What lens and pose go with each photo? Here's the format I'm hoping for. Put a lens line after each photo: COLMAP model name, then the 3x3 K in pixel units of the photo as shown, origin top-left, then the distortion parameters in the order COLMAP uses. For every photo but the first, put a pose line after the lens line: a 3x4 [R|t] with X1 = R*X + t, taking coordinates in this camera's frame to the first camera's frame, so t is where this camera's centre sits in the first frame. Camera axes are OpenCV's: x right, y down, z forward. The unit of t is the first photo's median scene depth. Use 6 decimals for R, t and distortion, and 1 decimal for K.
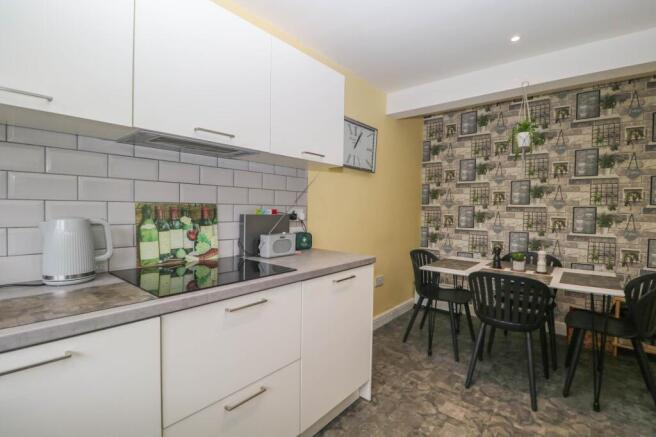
lens RADIAL K [[304.3, 0, 327.5], [0, 304.3, 219.8], [0, 0, 1]] dist [-0.015885, -0.002835]
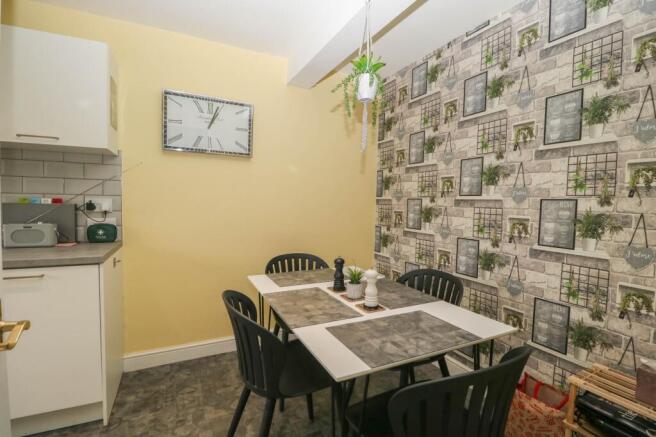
lens RADIAL K [[304.3, 0, 330.0], [0, 304.3, 218.2], [0, 0, 1]] dist [-0.015885, -0.002835]
pose [[0.917641, 0.029472, -0.396317, 1.080177], [-0.025691, 0.999560, 0.014848, -0.008613], [0.396580, -0.003443, 0.917994, 0.513053]]
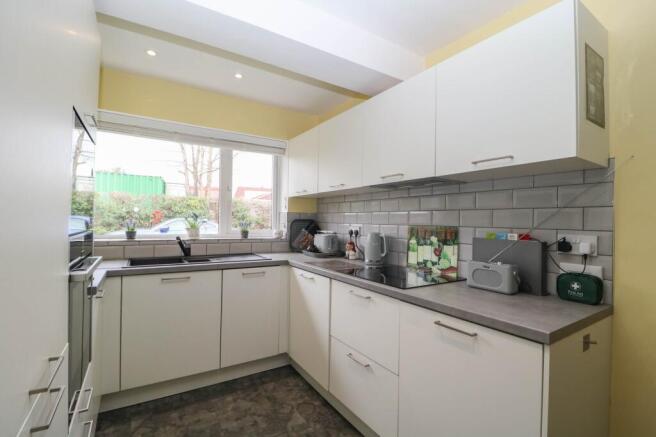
lens RADIAL K [[304.3, 0, 329.8], [0, 304.3, 216.3], [0, 0, 1]] dist [-0.015885, -0.002835]
pose [[-0.301576, -0.037845, -0.952691, 0.761420], [-0.060298, 0.997969, -0.020556, -0.036270], [0.951534, 0.051246, -0.303245, 0.828379]]
